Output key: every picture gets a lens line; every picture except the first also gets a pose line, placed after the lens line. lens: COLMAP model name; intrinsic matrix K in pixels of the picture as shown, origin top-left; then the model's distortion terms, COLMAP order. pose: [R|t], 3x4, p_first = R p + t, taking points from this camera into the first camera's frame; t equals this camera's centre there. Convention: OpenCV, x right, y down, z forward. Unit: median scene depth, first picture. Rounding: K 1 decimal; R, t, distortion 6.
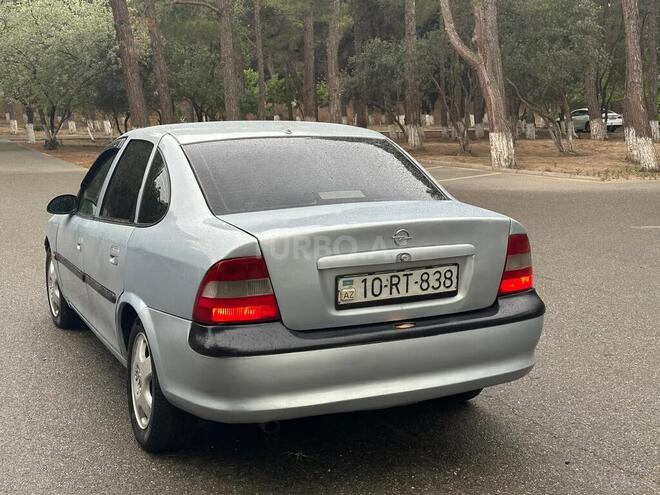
lens RADIAL K [[919.8, 0, 330.0], [0, 919.8, 247.5], [0, 0, 1]] dist [0.163520, -0.060164]
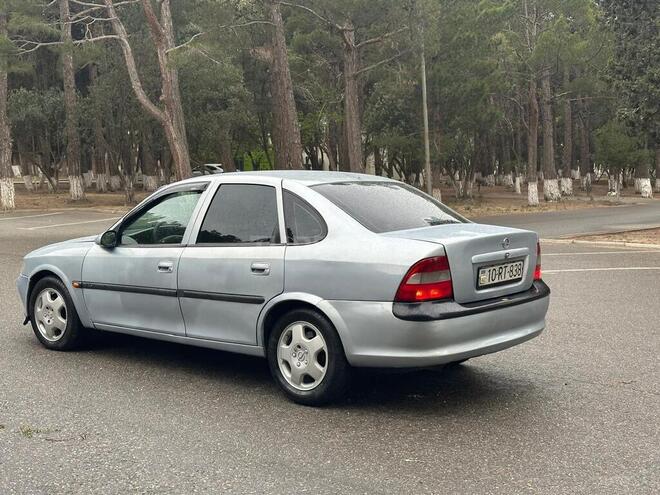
lens RADIAL K [[996.5, 0, 265.1], [0, 996.5, 248.9], [0, 0, 1]] dist [0.192171, -0.001075]
pose [[0.903513, -0.022775, 0.427955, -1.020607], [0.049096, 0.997513, -0.050569, 0.065464], [-0.425739, 0.066701, 0.902384, -0.380980]]
